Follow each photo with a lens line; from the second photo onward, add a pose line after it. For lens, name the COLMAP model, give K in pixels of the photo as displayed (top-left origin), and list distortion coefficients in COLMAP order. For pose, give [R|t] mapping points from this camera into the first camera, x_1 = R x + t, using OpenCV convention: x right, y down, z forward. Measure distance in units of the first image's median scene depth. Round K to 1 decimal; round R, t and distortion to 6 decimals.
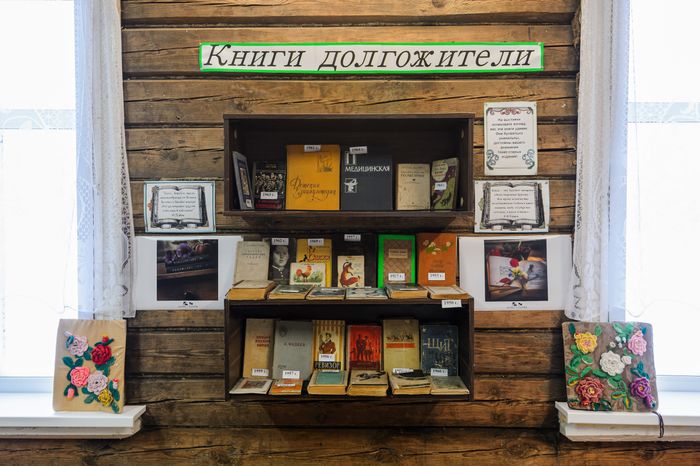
lens RADIAL K [[538.2, 0, 349.8], [0, 538.2, 230.9], [0, 0, 1]] dist [0.029200, -0.000323]
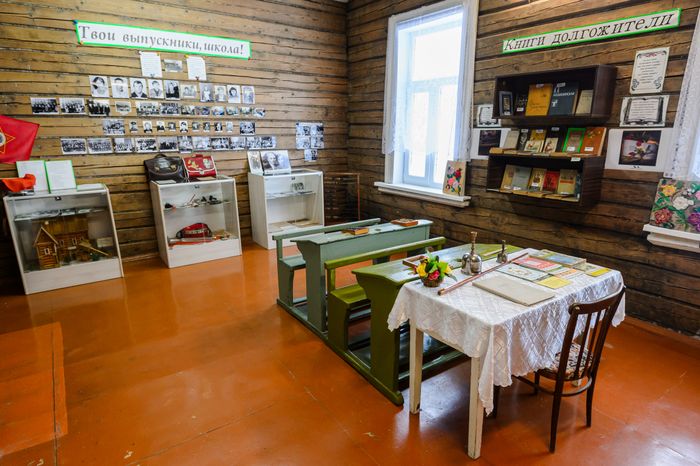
lens RADIAL K [[417.7, 0, 350.5], [0, 417.7, 235.4], [0, 0, 1]] dist [-0.005977, -0.003643]
pose [[0.579672, 0.203141, -0.789122, 0.905891], [-0.020763, 0.971794, 0.234914, 0.049951], [0.814585, -0.119789, 0.567540, -0.615597]]
